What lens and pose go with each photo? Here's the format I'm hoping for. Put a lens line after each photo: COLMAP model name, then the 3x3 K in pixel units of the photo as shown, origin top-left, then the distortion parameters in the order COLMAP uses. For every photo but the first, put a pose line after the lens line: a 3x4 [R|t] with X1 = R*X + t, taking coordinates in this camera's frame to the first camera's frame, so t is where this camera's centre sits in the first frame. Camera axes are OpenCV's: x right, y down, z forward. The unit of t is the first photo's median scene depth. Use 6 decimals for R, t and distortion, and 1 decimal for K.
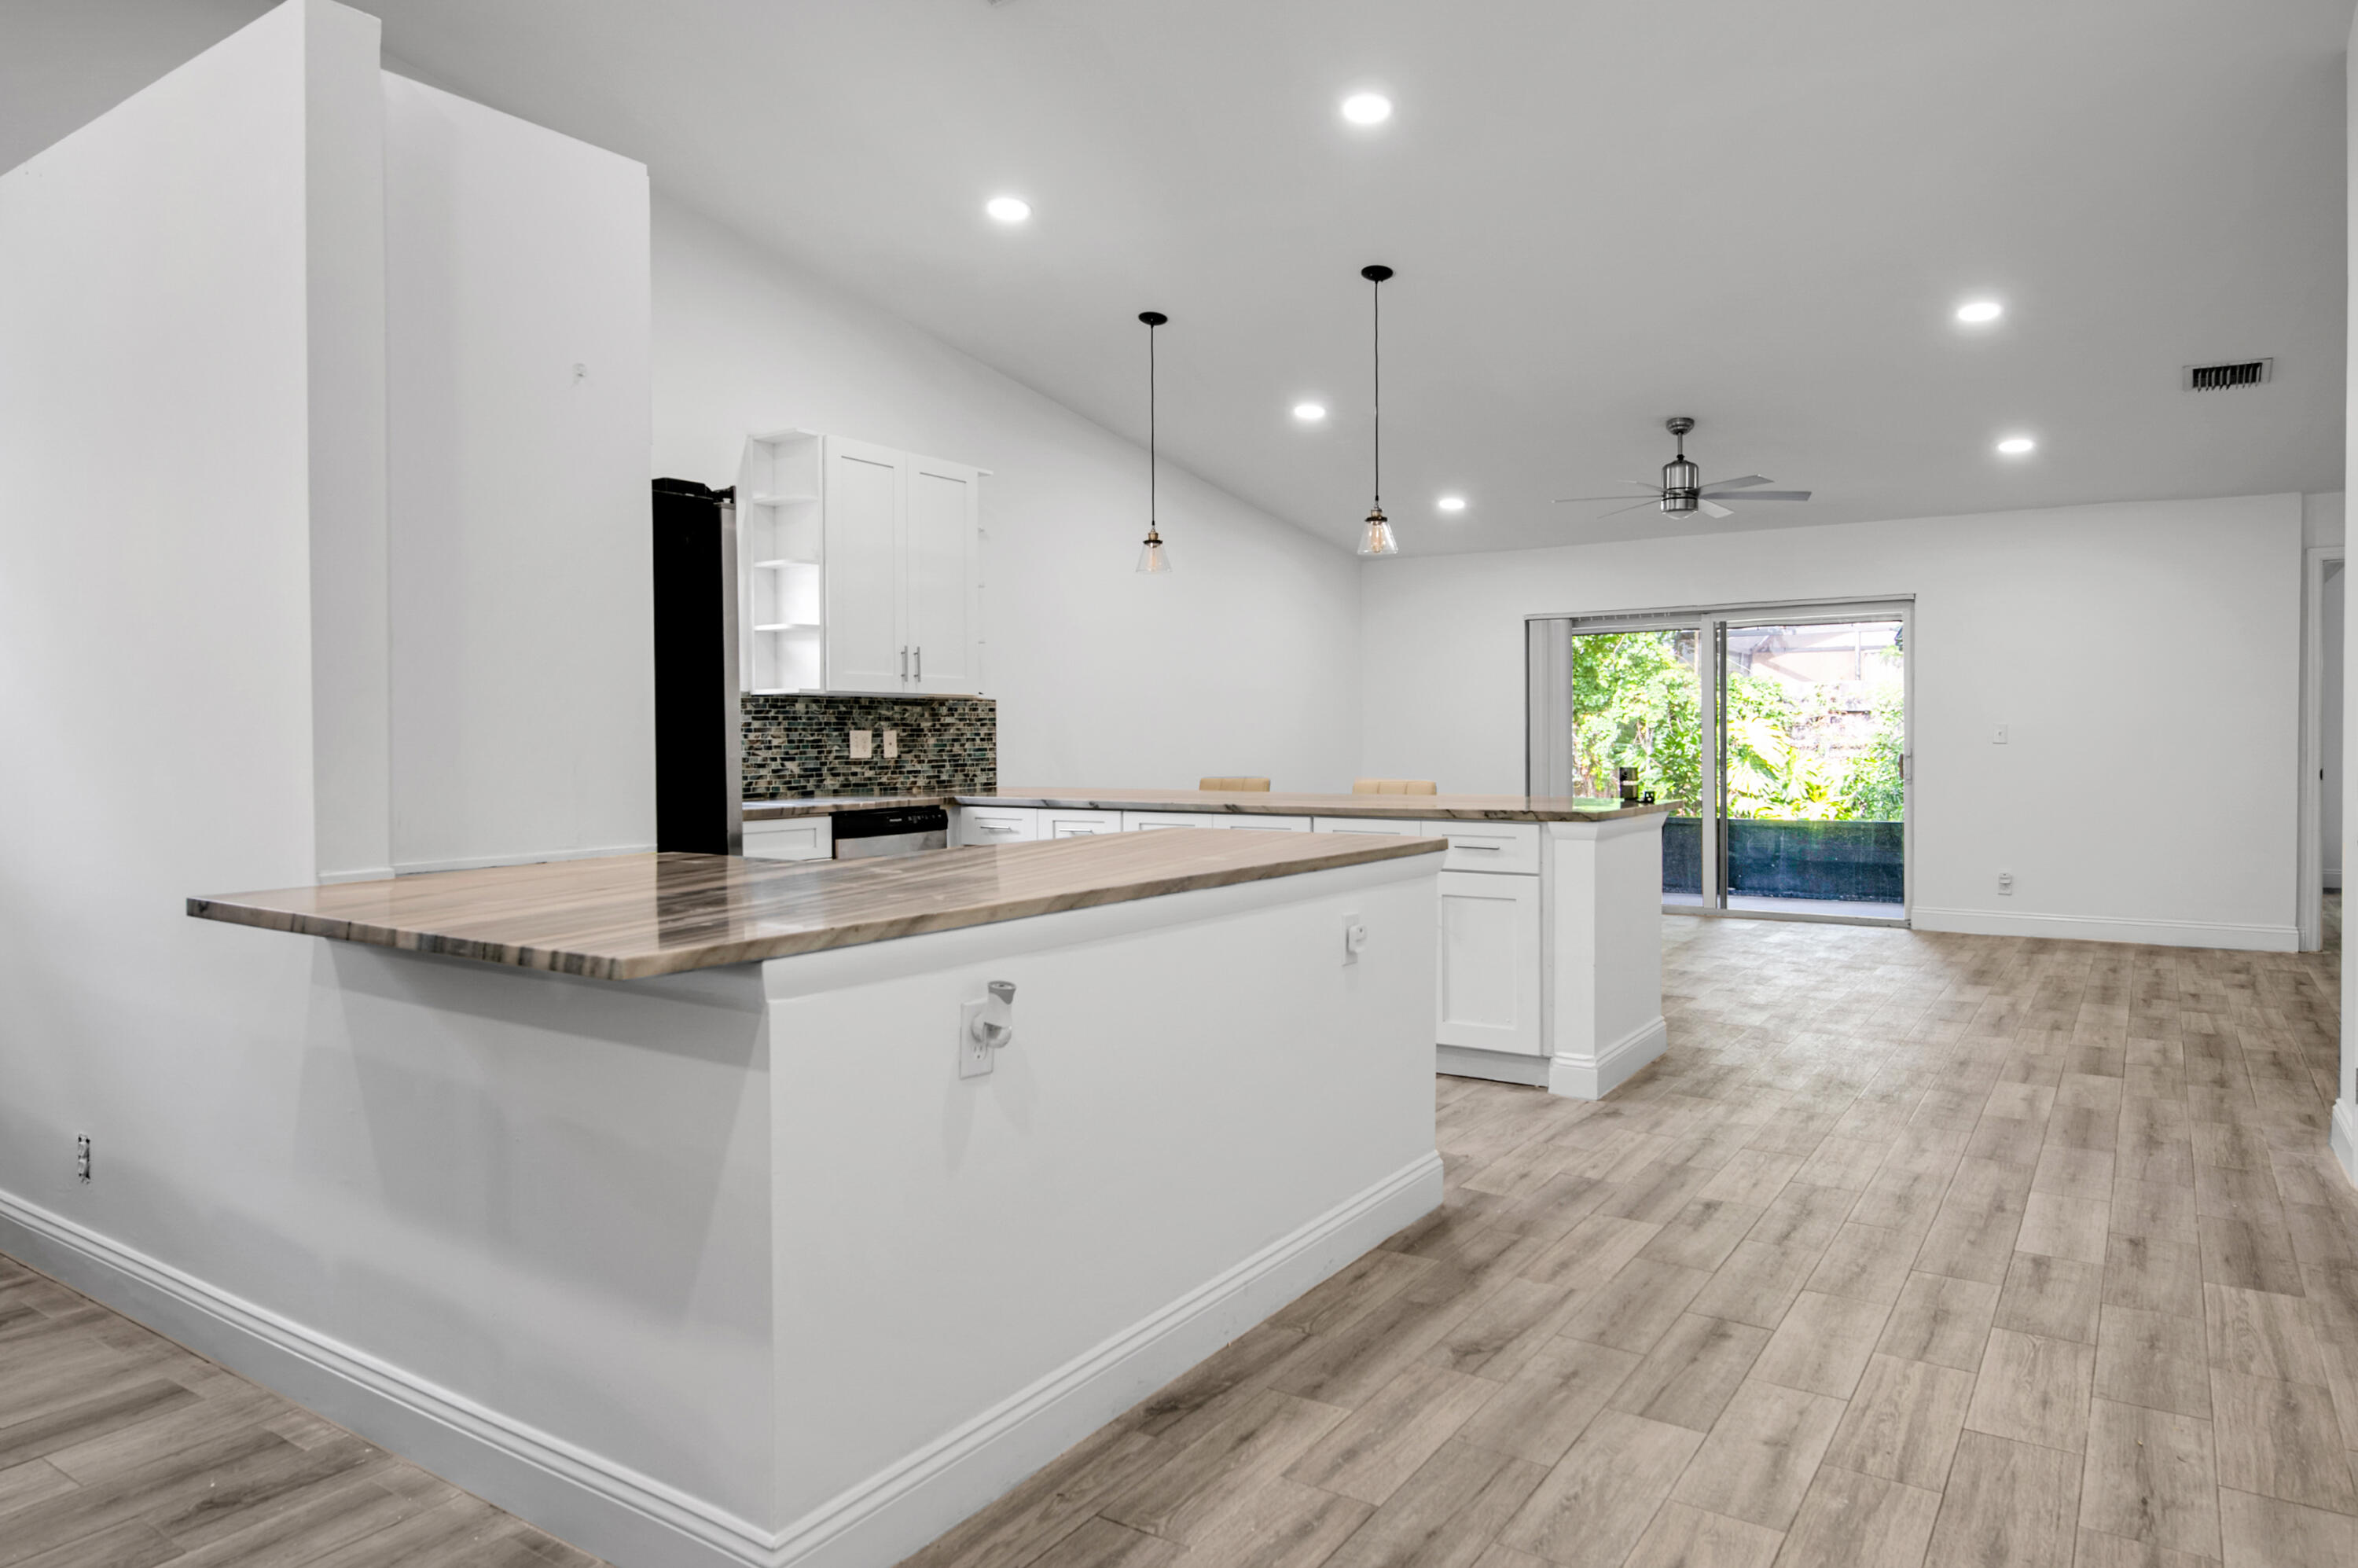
lens RADIAL K [[1475.0, 0, 1180.1], [0, 1475.0, 755.1], [0, 0, 1]] dist [-0.002972, -0.001659]
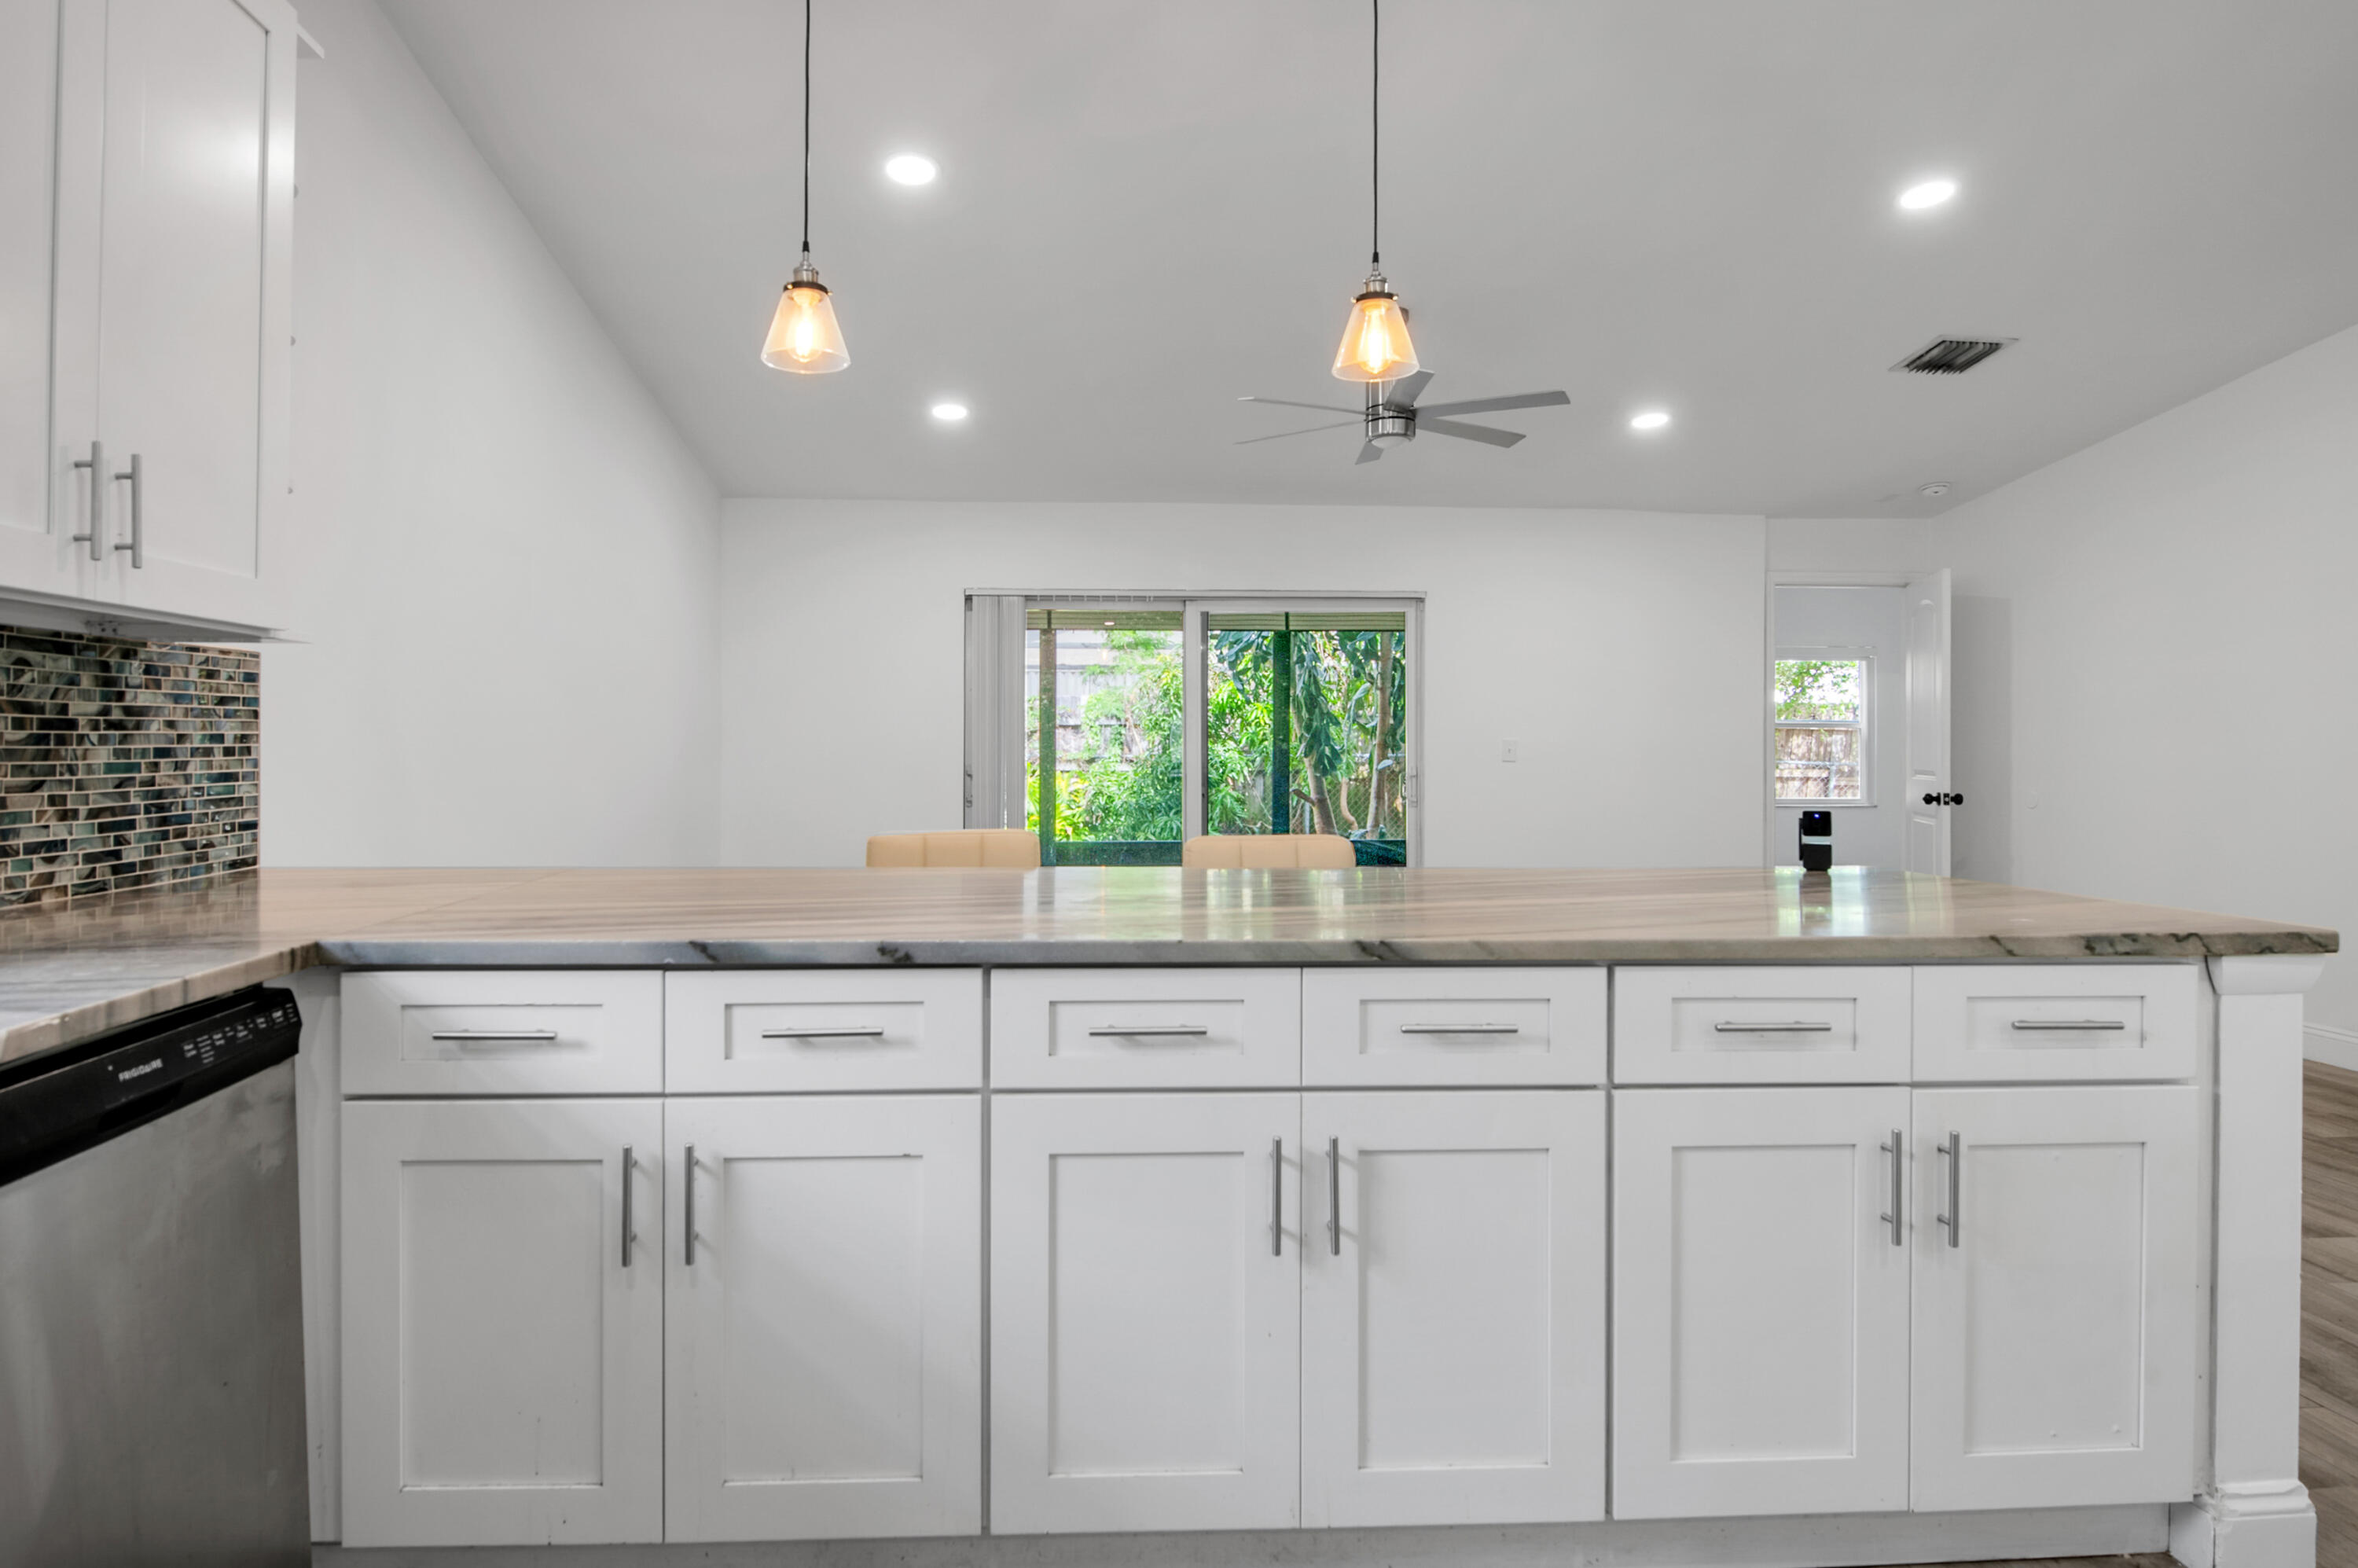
lens RADIAL K [[1306.6, 0, 1075.1], [0, 1306.6, 739.4], [0, 0, 1]] dist [-0.014459, -0.000227]
pose [[0.798807, 0.011517, 0.601477, -0.168476], [-0.000137, 0.999820, -0.018962, -0.007502], [-0.601587, 0.015064, 0.798665, 0.610408]]
